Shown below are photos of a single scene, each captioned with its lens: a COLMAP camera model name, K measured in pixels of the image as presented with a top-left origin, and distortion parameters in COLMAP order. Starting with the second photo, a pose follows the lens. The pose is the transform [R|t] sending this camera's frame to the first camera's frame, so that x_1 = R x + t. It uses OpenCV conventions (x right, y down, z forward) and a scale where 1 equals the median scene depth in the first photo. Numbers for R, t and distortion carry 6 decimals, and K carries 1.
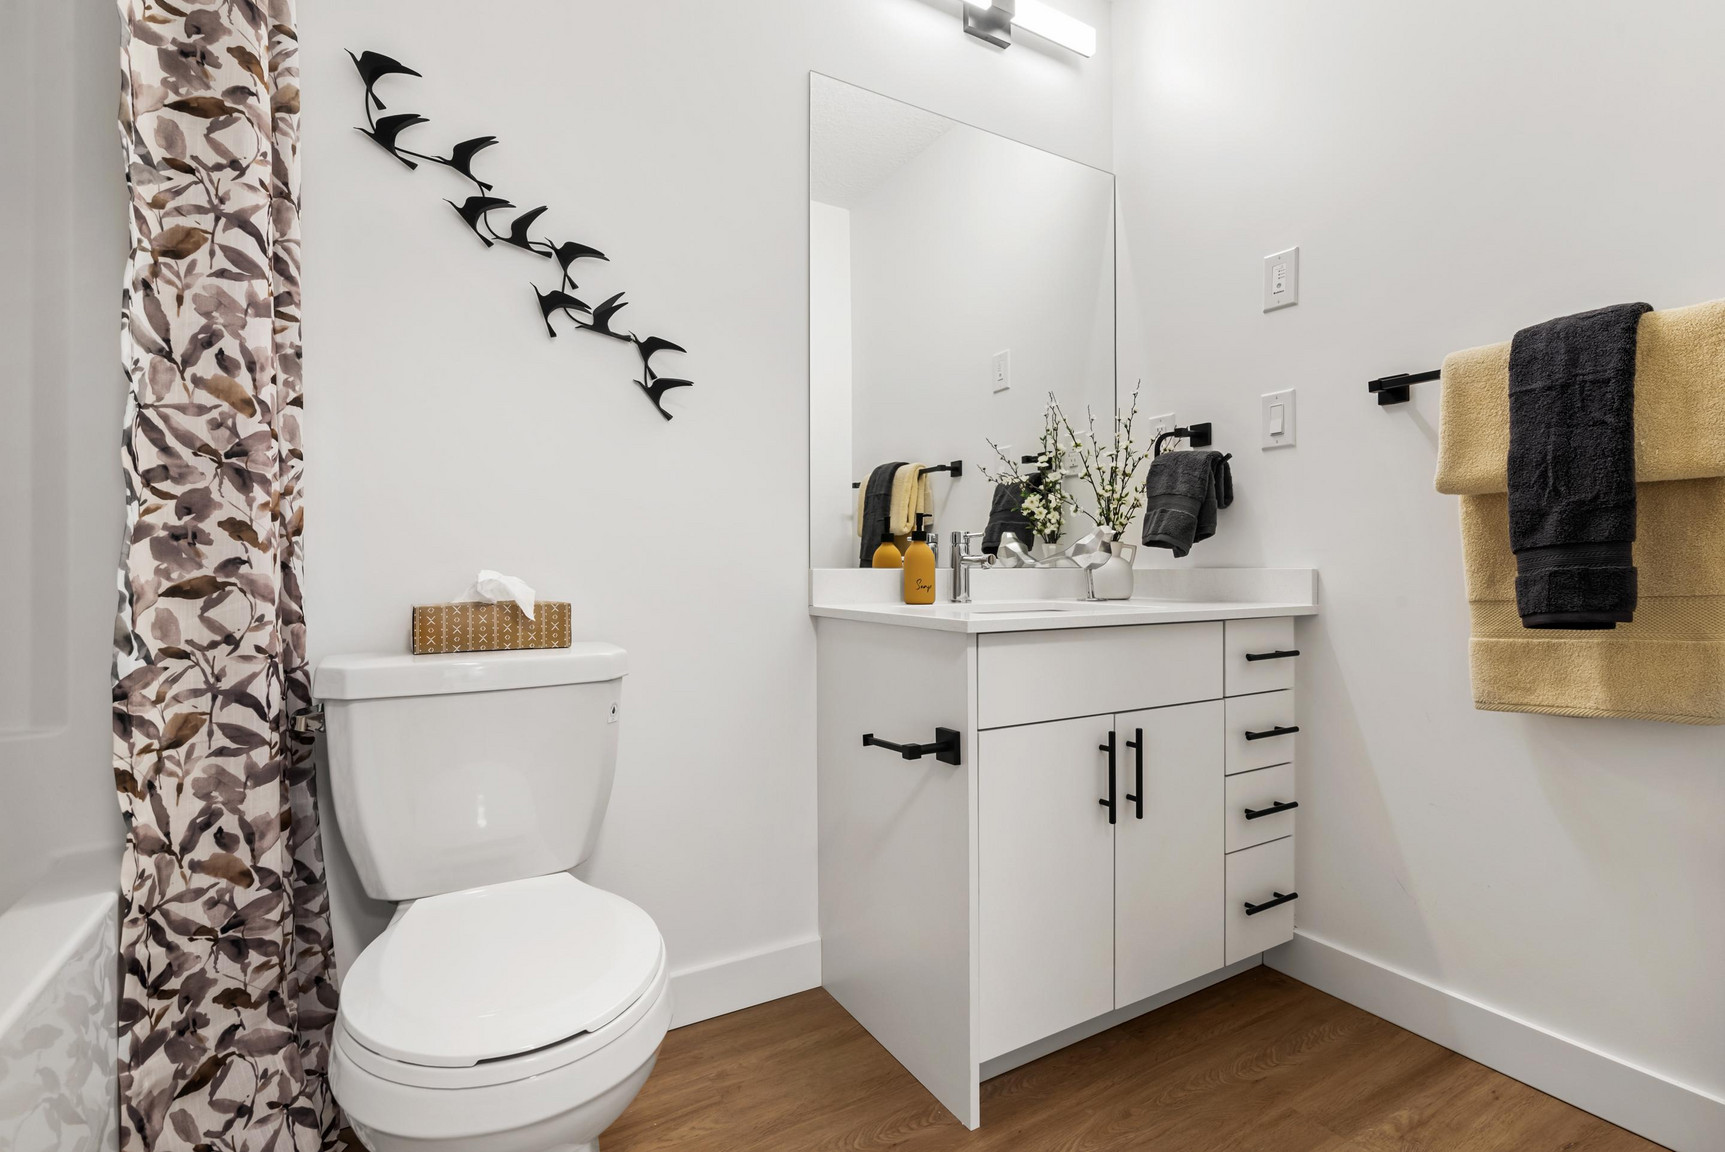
lens RADIAL K [[805.8, 0, 862.0], [0, 805.8, 579.0], [0, 0, 1]] dist [-0.009852, 0.004016]
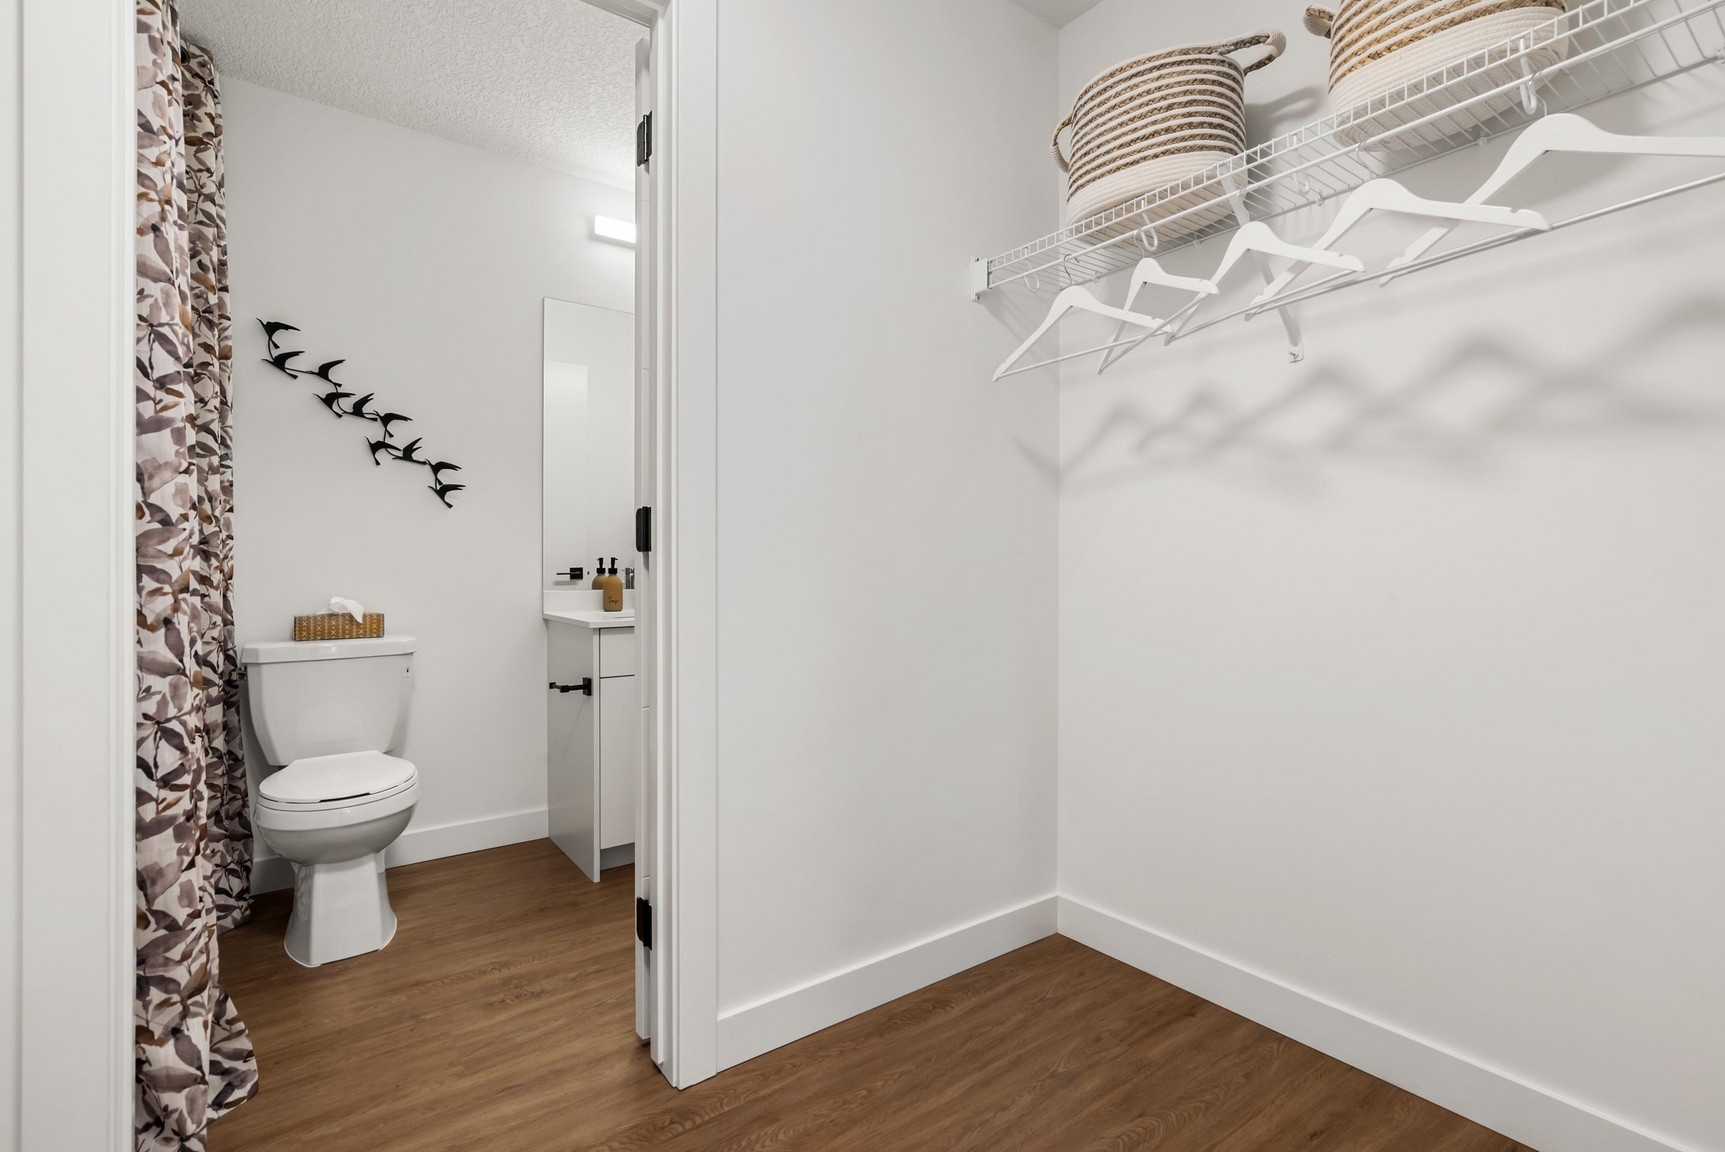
lens RADIAL K [[805.8, 0, 862.2], [0, 805.8, 570.2], [0, 0, 1]] dist [-0.009852, 0.004016]
pose [[0.994149, 0.002390, 0.107991, 0.589435], [-0.001814, 0.999984, -0.005437, -0.068565], [-0.108003, 0.005210, 0.994137, -1.066157]]
